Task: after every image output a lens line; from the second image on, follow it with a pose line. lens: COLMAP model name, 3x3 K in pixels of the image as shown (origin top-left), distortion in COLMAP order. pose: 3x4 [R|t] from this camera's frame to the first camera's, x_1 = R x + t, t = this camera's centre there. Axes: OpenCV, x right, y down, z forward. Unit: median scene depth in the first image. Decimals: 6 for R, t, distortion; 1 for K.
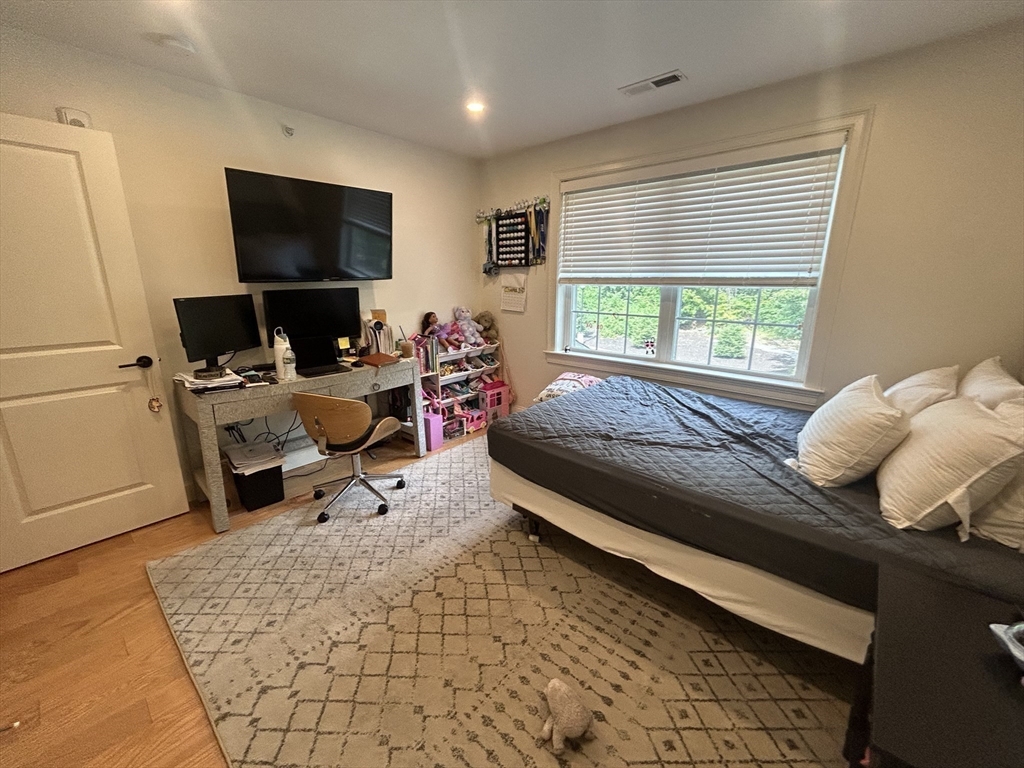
lens RADIAL K [[414.9, 0, 512.0], [0, 414.9, 384.0], [0, 0, 1]] dist [-0.000154, -0.000072]
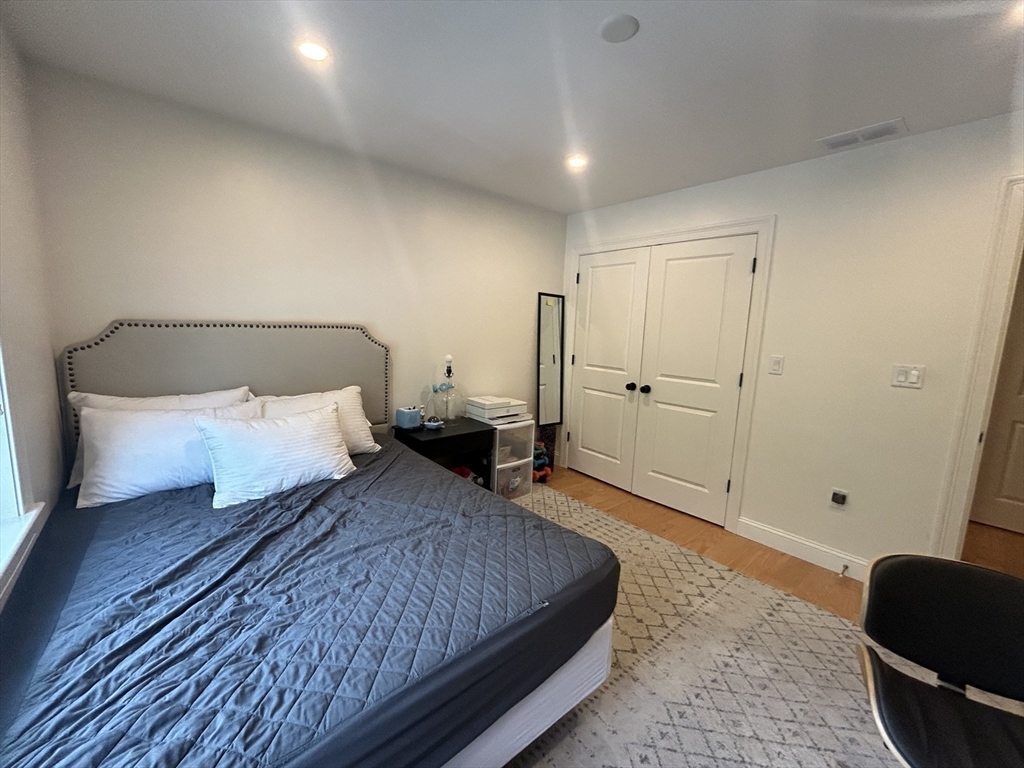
lens RADIAL K [[414.9, 0, 512.0], [0, 414.9, 384.0], [0, 0, 1]] dist [-0.000154, -0.000072]
pose [[-0.988636, -0.060266, 0.137719, 0.040514], [-0.003175, 0.924291, 0.381676, -0.446500], [-0.150294, 0.376901, -0.913979, 1.696880]]
